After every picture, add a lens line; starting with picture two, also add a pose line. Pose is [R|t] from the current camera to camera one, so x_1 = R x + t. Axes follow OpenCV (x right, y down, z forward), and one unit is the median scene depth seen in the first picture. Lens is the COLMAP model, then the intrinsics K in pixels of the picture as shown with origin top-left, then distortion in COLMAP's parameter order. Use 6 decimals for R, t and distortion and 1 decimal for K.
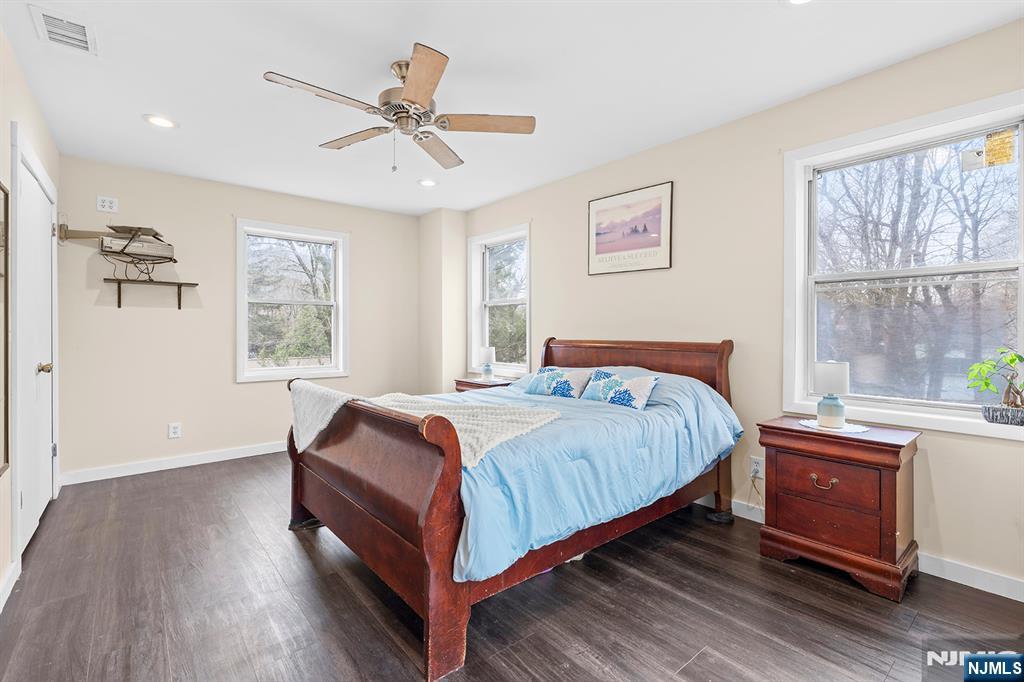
lens RADIAL K [[470.9, 0, 507.4], [0, 470.9, 322.5], [0, 0, 1]] dist [0.017188, 0.000167]
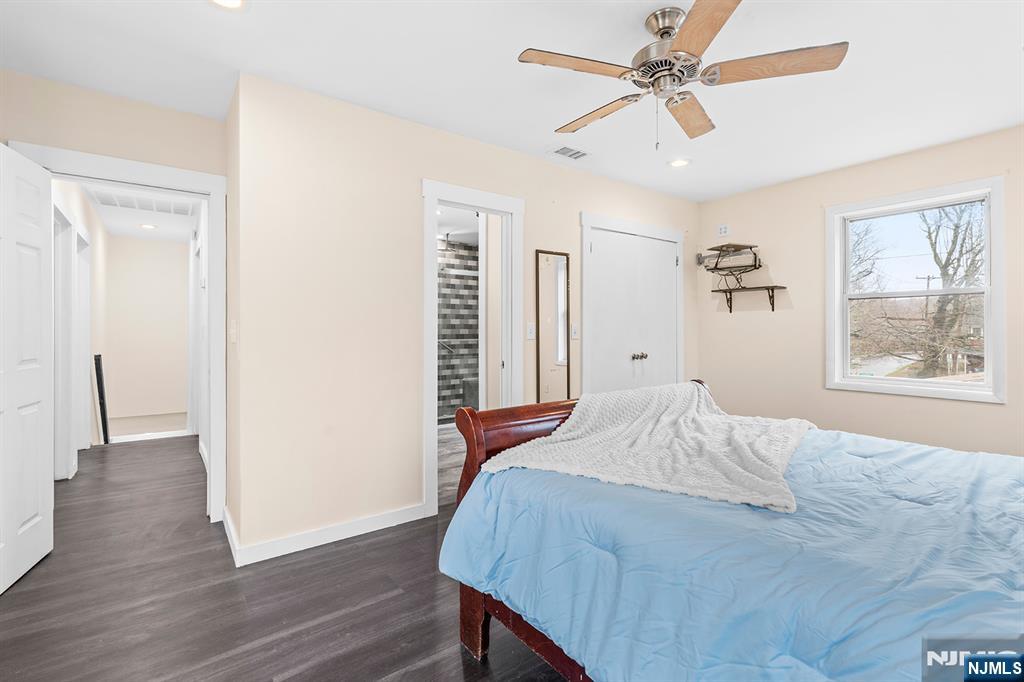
lens RADIAL K [[463.0, 0, 509.7], [0, 463.0, 328.9], [0, 0, 1]] dist [0.000000, 0.000113]
pose [[-0.039442, -0.007129, -0.999196, 0.407723], [0.023982, 0.999680, -0.008079, 0.006542], [0.998934, -0.024281, -0.039258, 0.503213]]
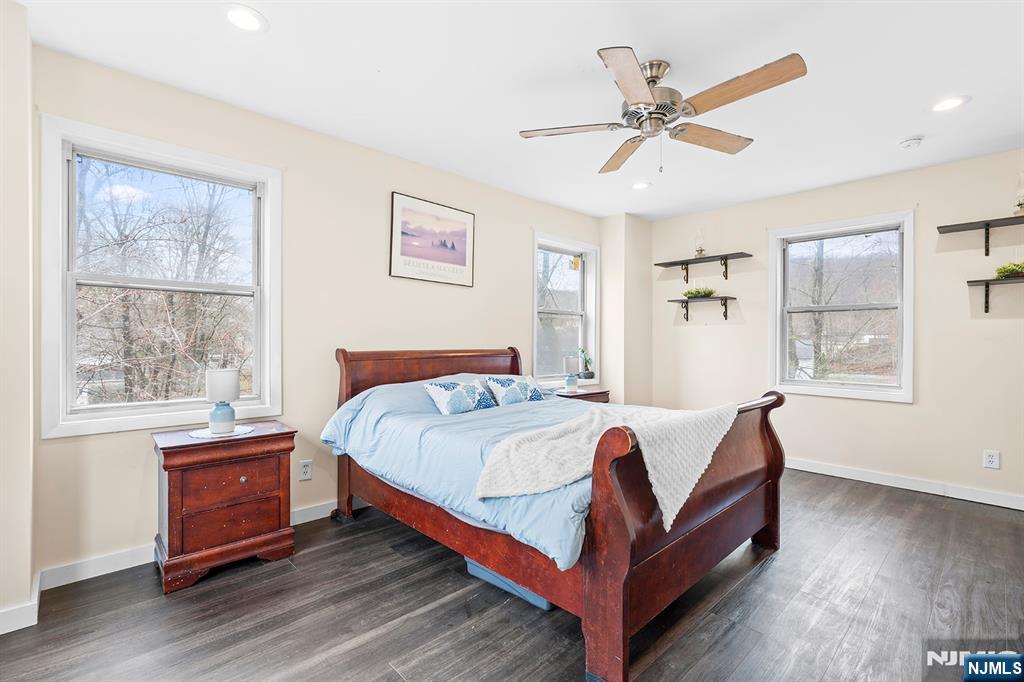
lens RADIAL K [[462.9, 0, 516.5], [0, 462.9, 335.4], [0, 0, 1]] dist [-0.001585, 0.000420]
pose [[-0.083994, 0.005870, 0.996449, -0.758362], [-0.021025, 0.999750, -0.007662, 0.011509], [-0.996244, -0.021594, -0.083850, 0.910998]]
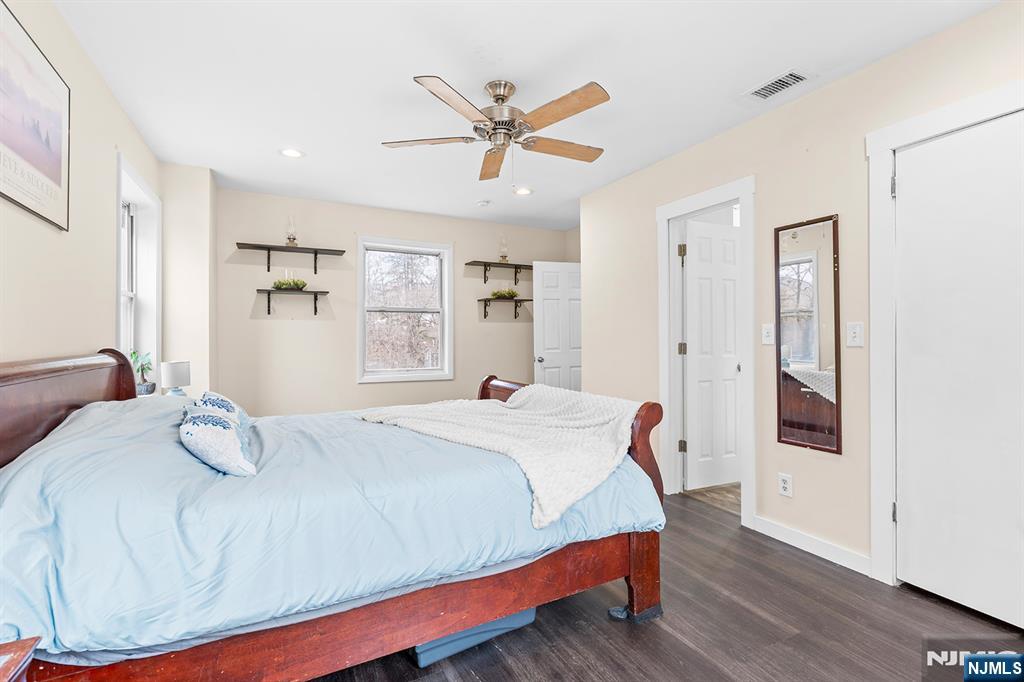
lens RADIAL K [[455.2, 0, 512.9], [0, 455.2, 335.3], [0, 0, 1]] dist [-0.027422, -0.000127]
pose [[-0.980825, -0.000188, 0.194888, -0.293002], [-0.004356, 0.999771, -0.020956, 0.023585], [-0.194840, -0.021403, -0.980602, 1.322227]]
